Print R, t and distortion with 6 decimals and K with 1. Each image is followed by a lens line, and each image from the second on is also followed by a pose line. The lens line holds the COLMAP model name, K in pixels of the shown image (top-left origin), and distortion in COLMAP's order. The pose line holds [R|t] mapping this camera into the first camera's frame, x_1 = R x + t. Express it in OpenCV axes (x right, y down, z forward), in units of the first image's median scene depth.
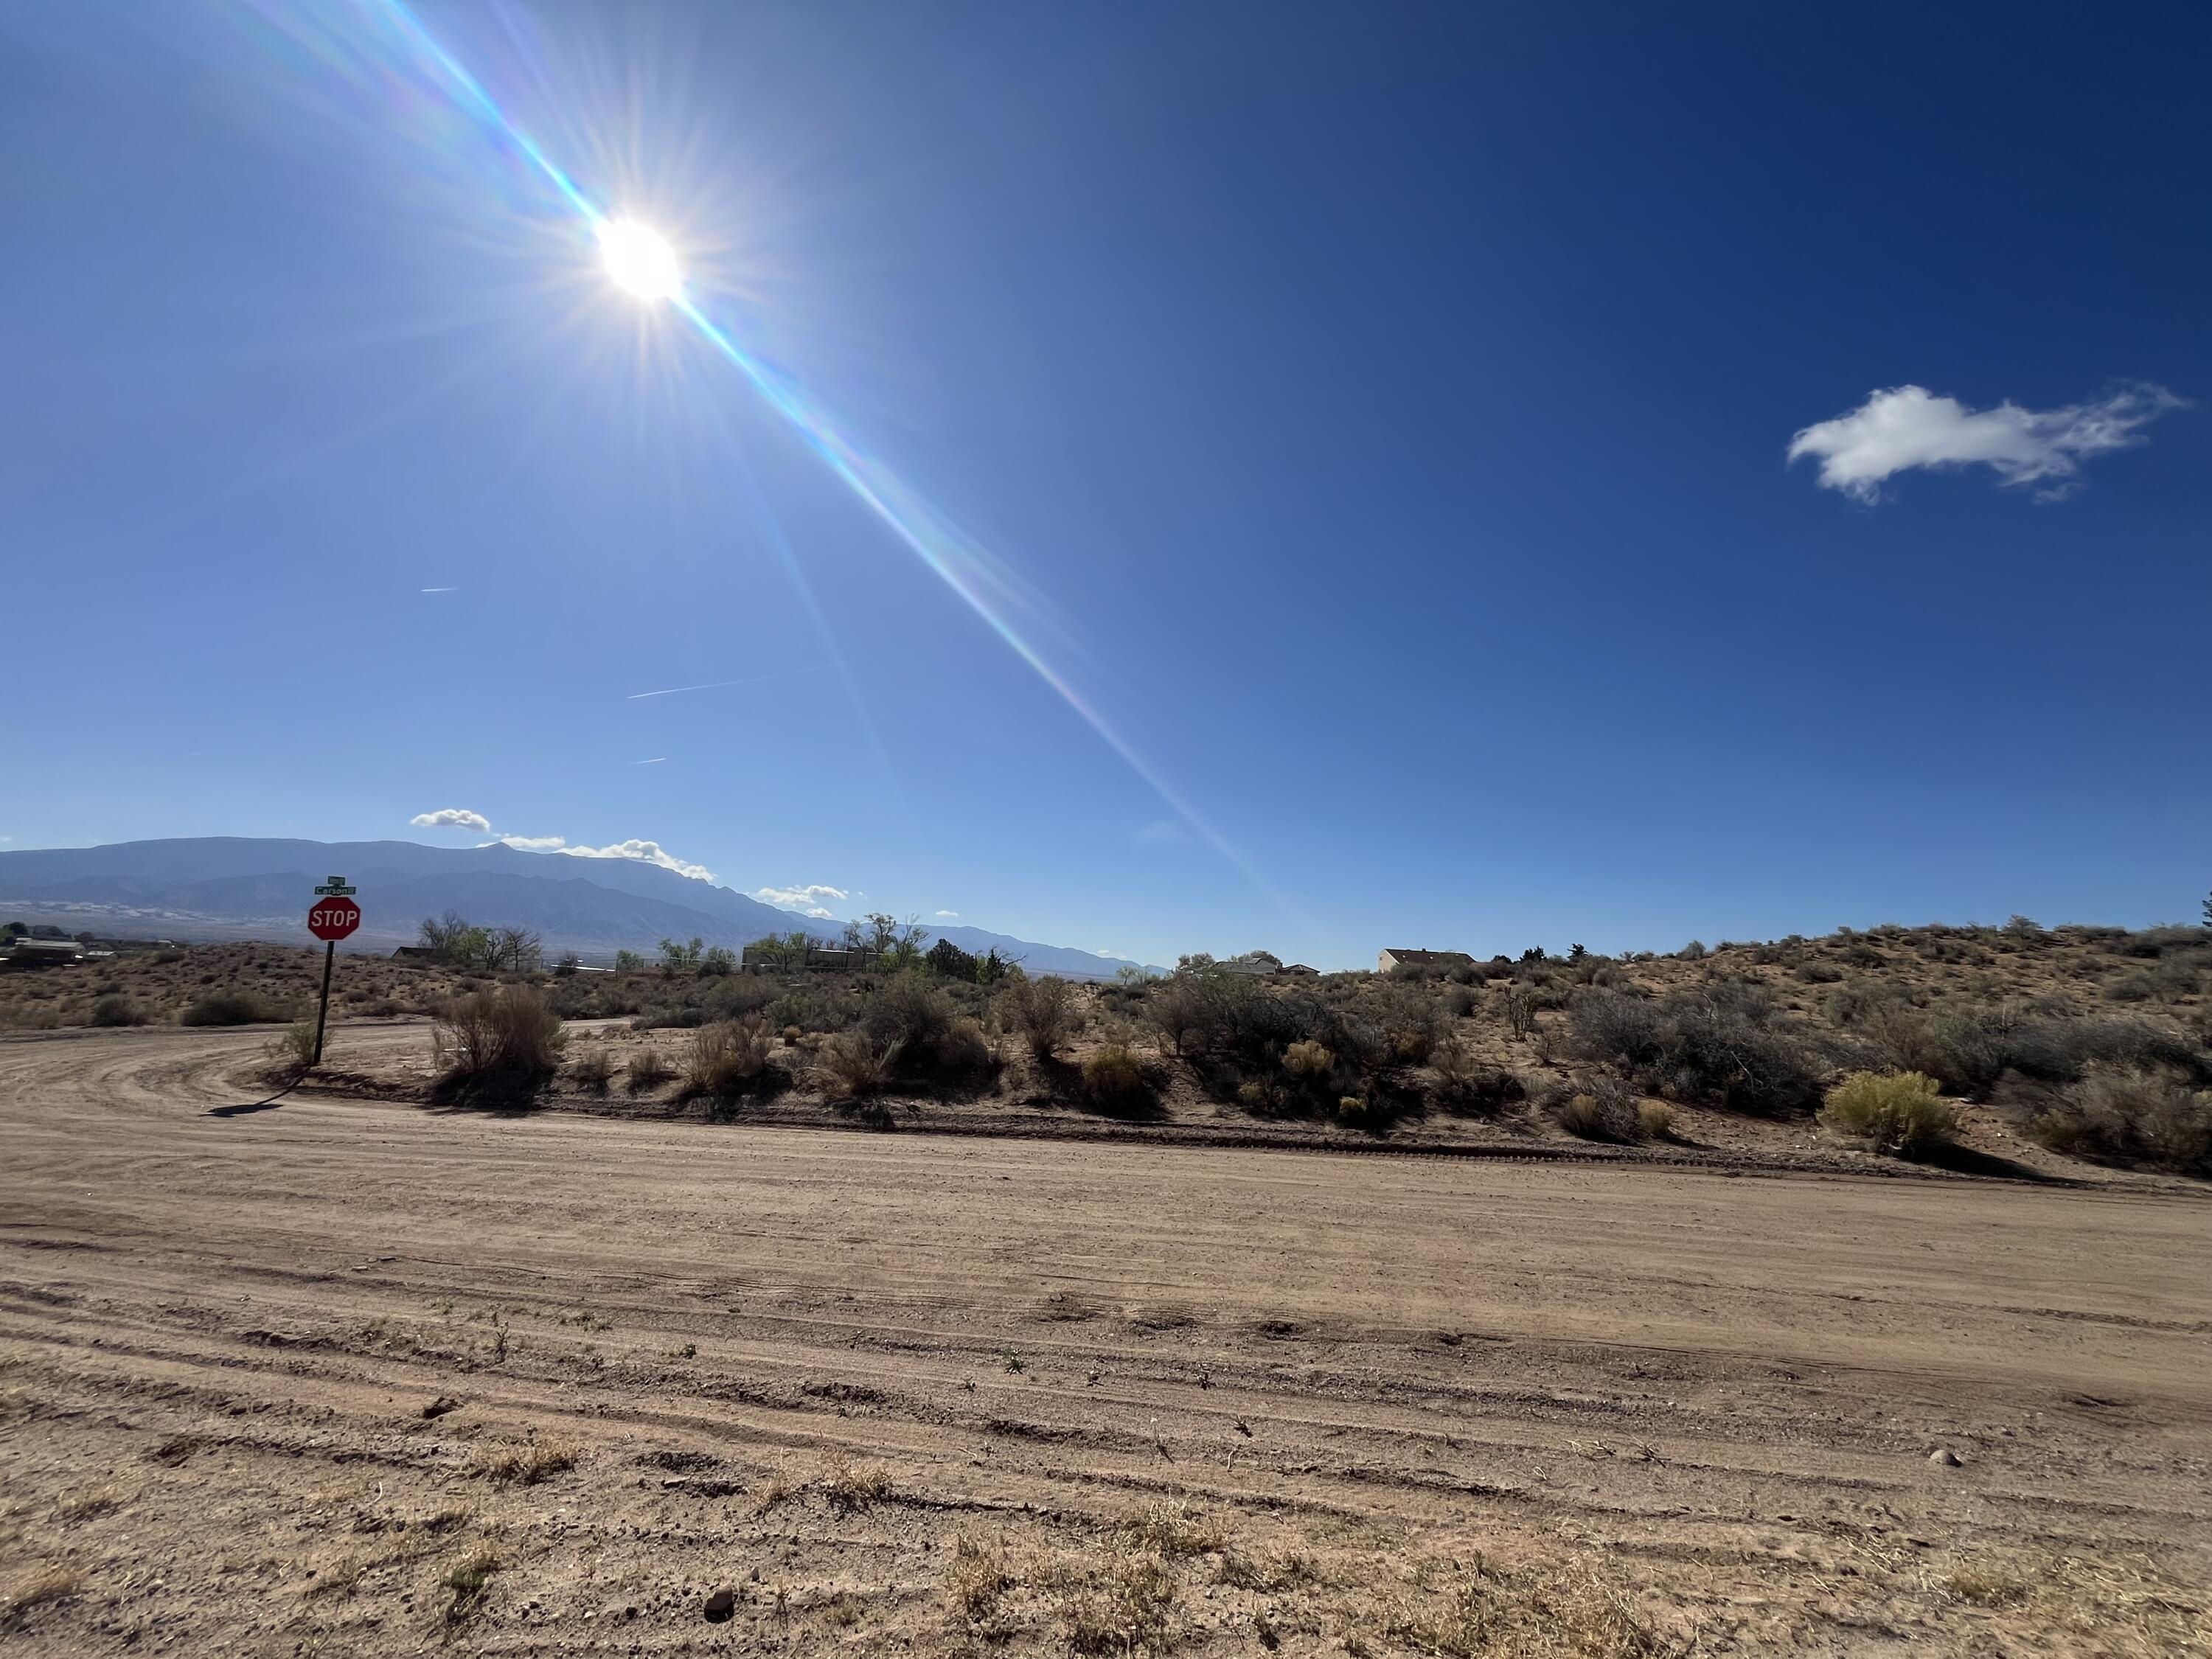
lens RADIAL K [[912.5, 0, 1103.7], [0, 912.5, 810.7], [0, 0, 1]] dist [-0.004308, 0.000519]
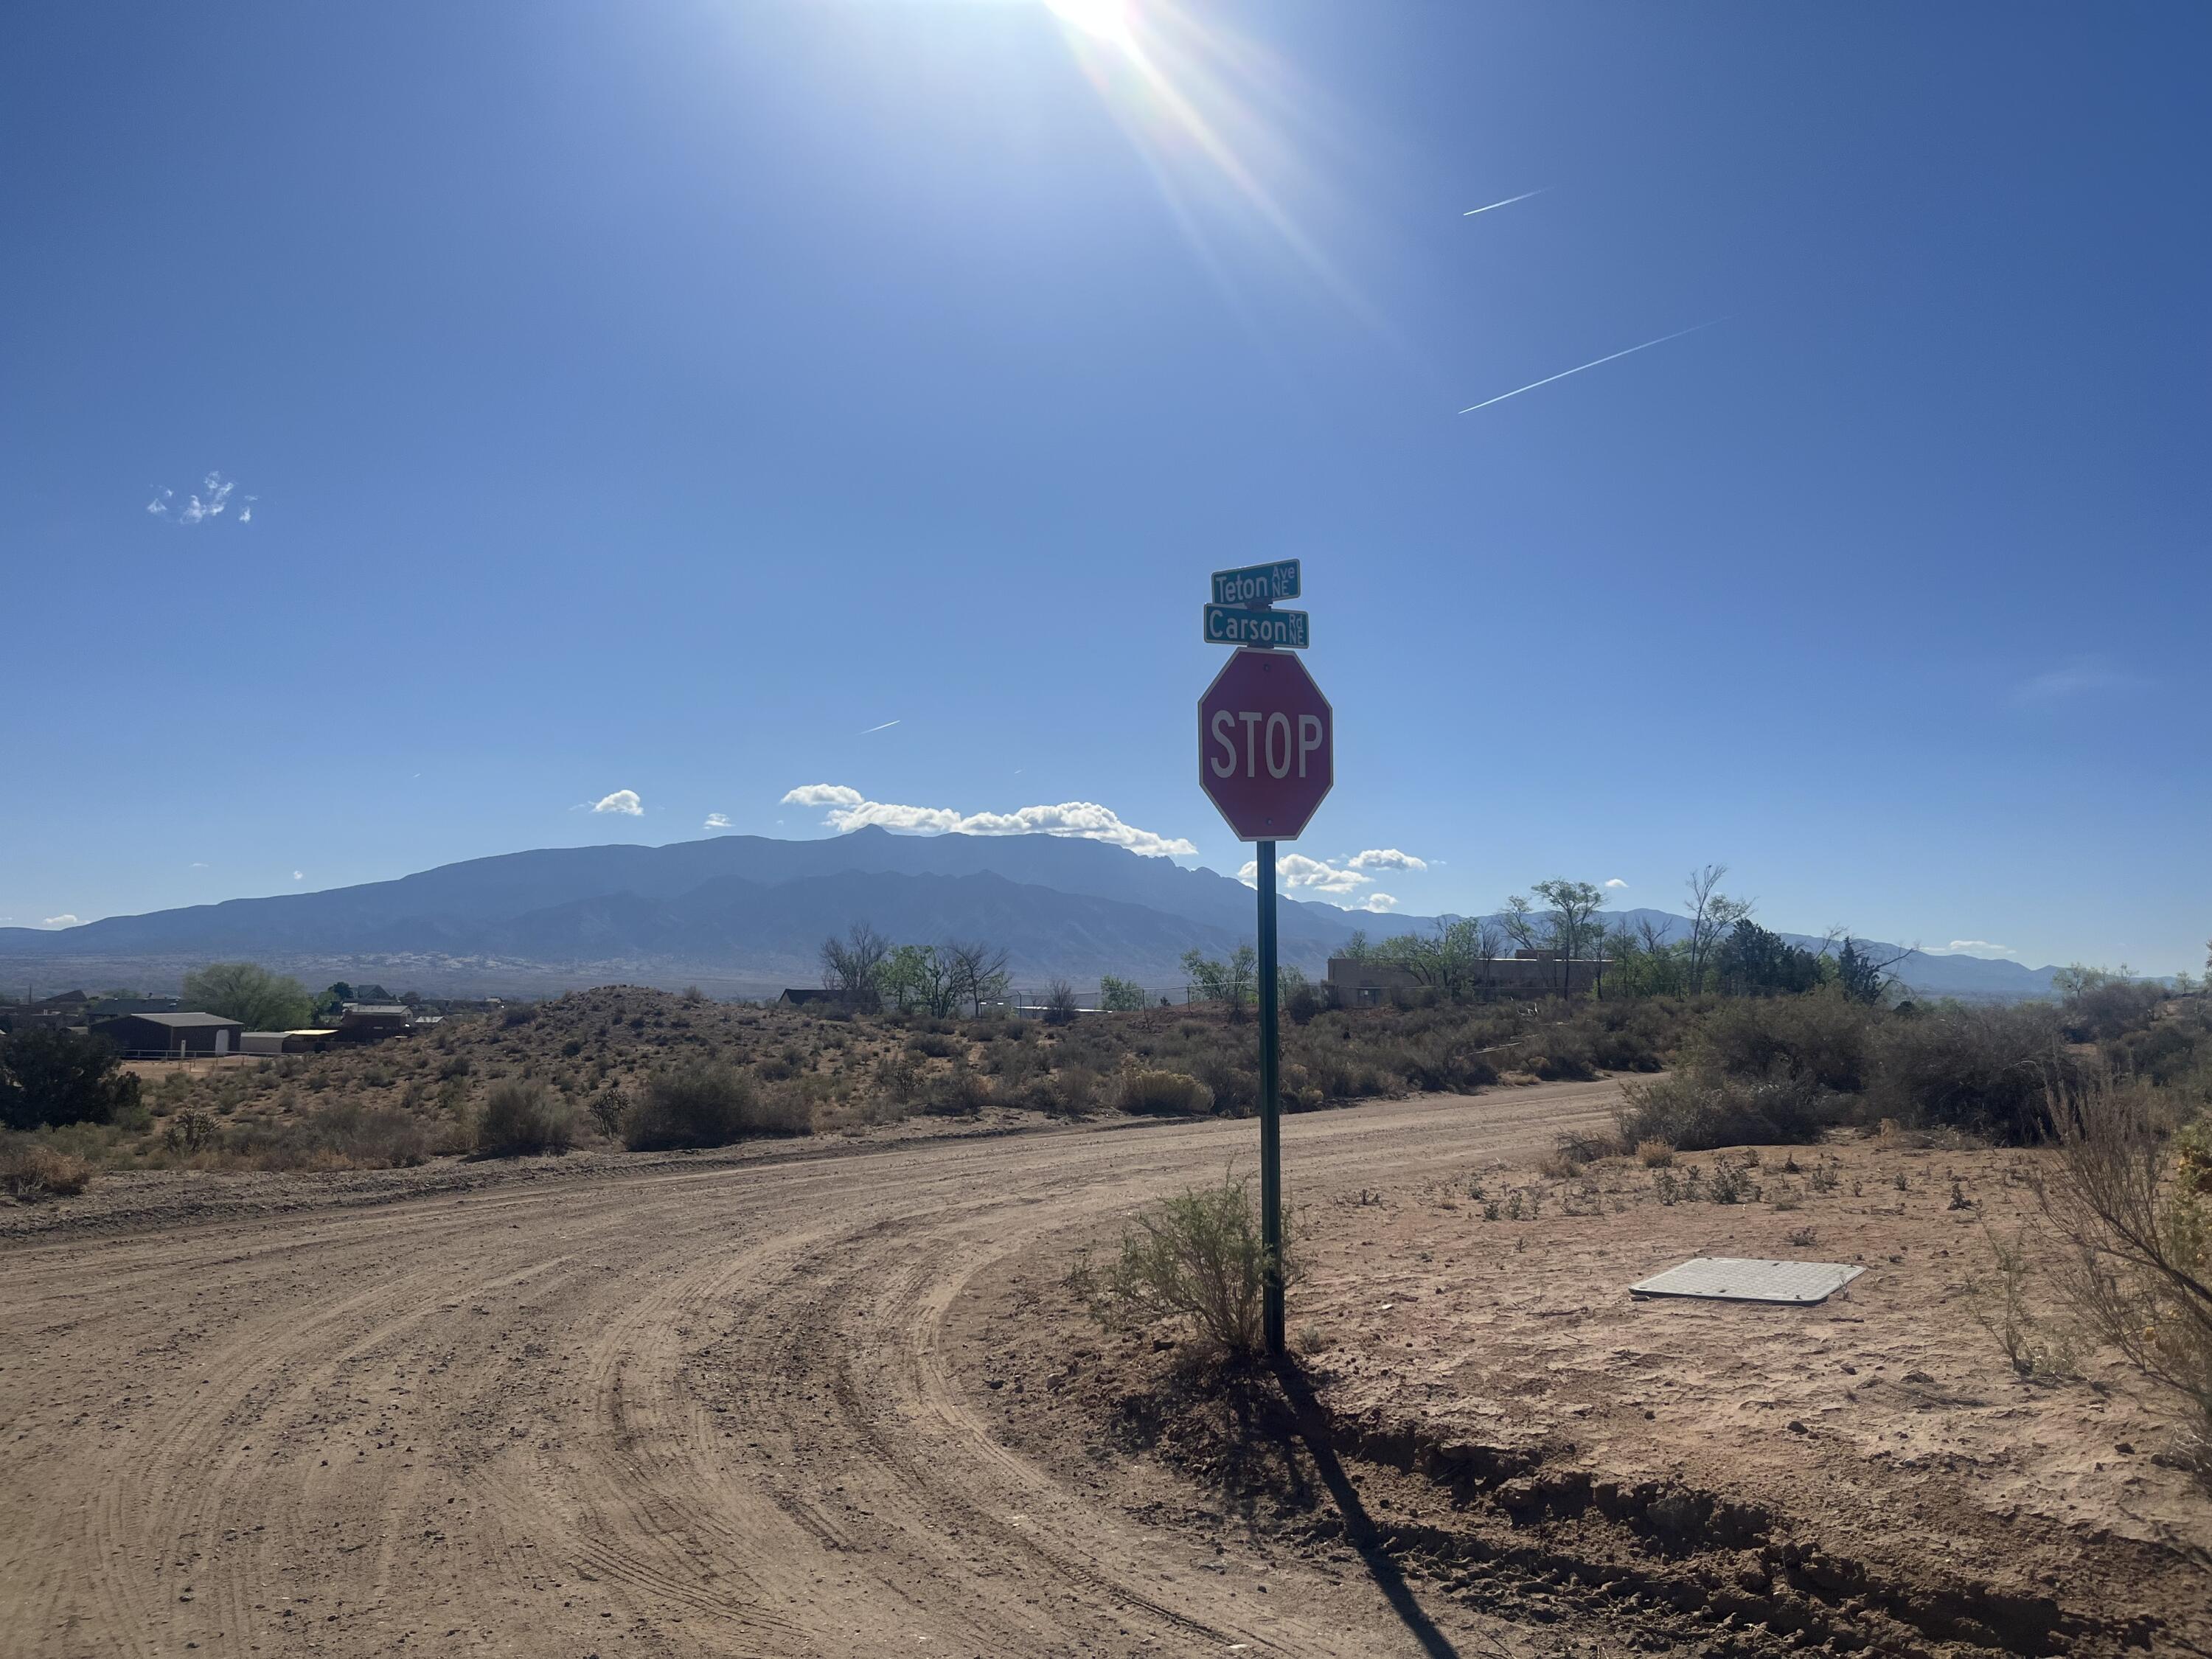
lens RADIAL K [[1677.0, 0, 1095.1], [0, 1677.0, 819.6], [0, 0, 1]] dist [0.040085, -0.002430]
pose [[0.897543, -0.087403, -0.432178, -0.150706], [0.116351, 0.992364, 0.040942, 0.024562], [0.425299, -0.087031, 0.900858, 0.127445]]
